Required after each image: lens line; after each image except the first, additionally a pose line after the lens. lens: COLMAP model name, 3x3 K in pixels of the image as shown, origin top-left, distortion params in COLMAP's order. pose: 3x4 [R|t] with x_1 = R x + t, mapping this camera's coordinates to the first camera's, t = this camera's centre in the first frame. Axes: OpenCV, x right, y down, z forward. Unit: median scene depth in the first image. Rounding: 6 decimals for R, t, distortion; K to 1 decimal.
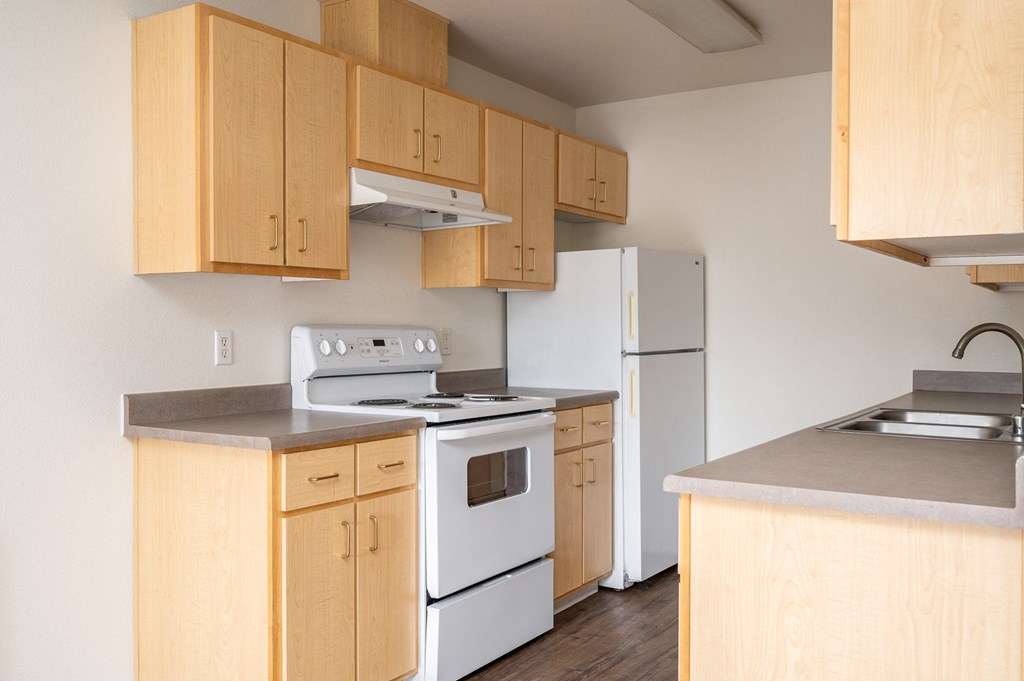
lens RADIAL K [[877.7, 0, 563.2], [0, 877.7, 337.4], [0, 0, 1]] dist [-0.003418, -0.002433]
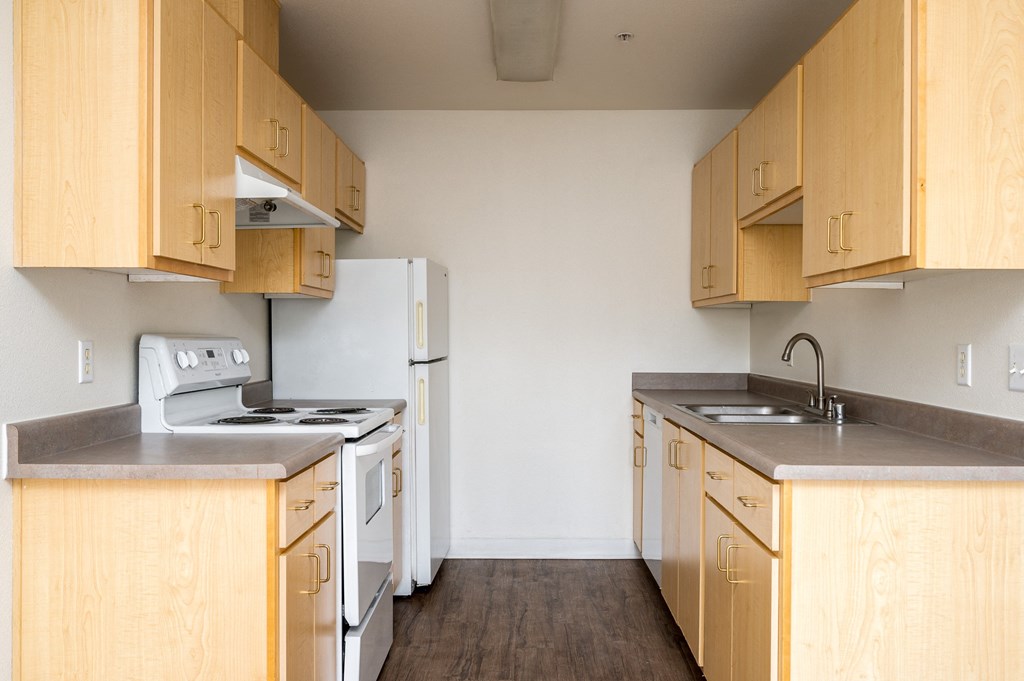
lens RADIAL K [[845.2, 0, 512.0], [0, 845.2, 340.5], [0, 0, 1]] dist [0.003339, -0.005393]
pose [[0.862677, -0.001524, 0.505752, -0.453943], [0.005126, 0.999970, -0.005731, -0.000887], [-0.505729, 0.007536, 0.862660, 0.134384]]
